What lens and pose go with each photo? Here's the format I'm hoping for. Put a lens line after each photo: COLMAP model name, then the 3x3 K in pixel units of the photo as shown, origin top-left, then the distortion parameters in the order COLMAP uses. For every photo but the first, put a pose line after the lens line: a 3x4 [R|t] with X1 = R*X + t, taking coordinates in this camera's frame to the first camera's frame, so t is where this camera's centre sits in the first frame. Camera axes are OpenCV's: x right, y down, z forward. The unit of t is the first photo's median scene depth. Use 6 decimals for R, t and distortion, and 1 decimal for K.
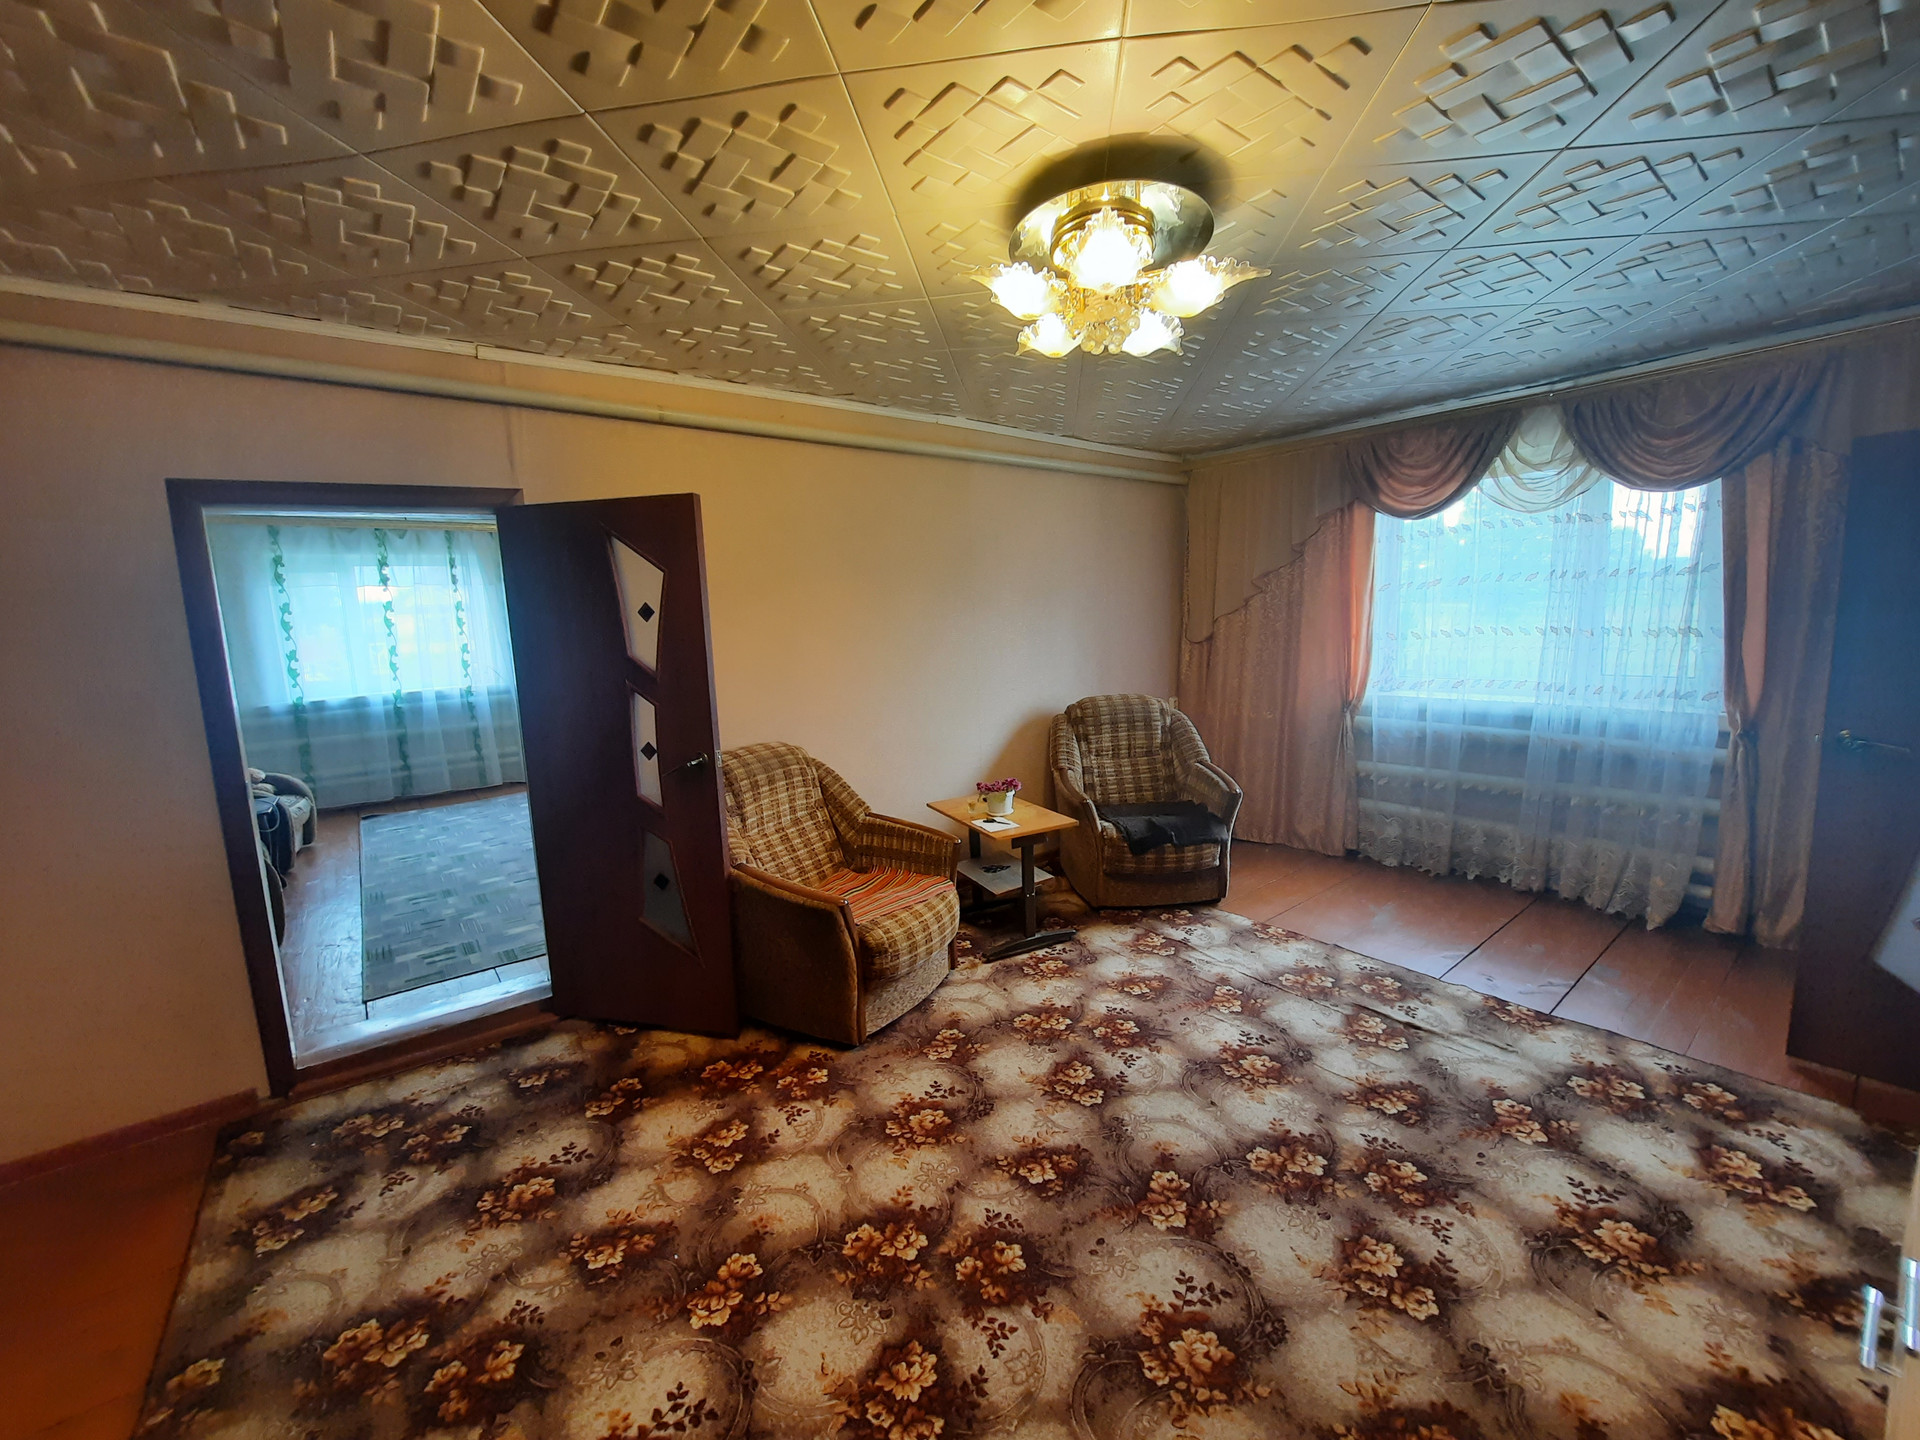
lens RADIAL K [[755.3, 0, 957.7], [0, 755.3, 718.7], [0, 0, 1]] dist [-0.030450, 0.002720]
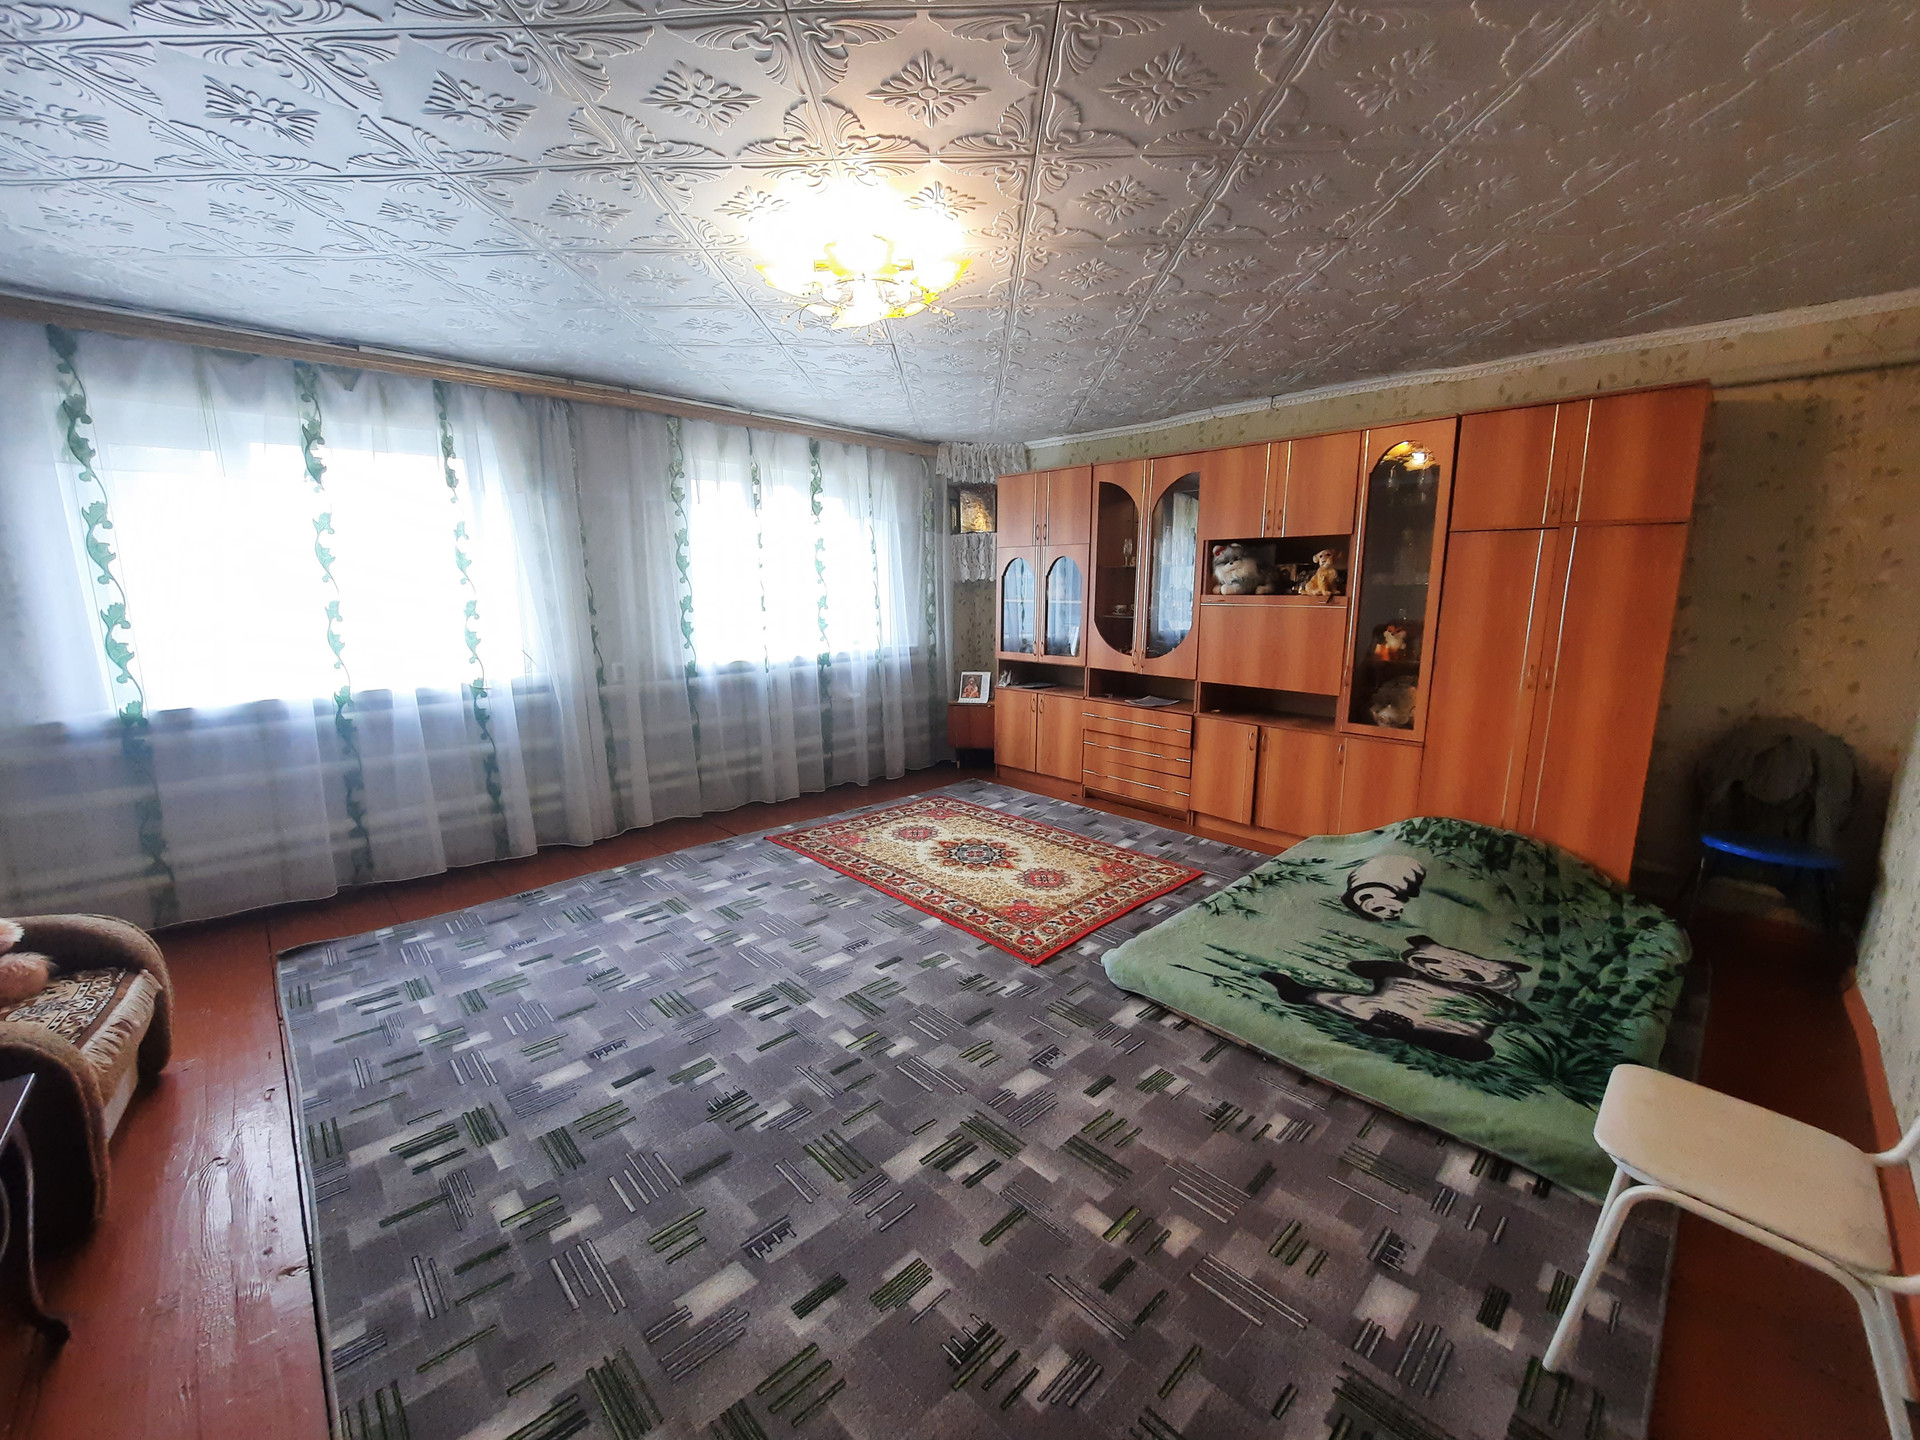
lens RADIAL K [[755.3, 0, 965.8], [0, 755.3, 728.4], [0, 0, 1]] dist [-0.030450, 0.002720]
pose [[0.996325, 0.013637, 0.084563, -0.256440], [-0.017191, 0.998993, 0.041448, -0.027060], [-0.083913, -0.042750, 0.995556, 0.315101]]
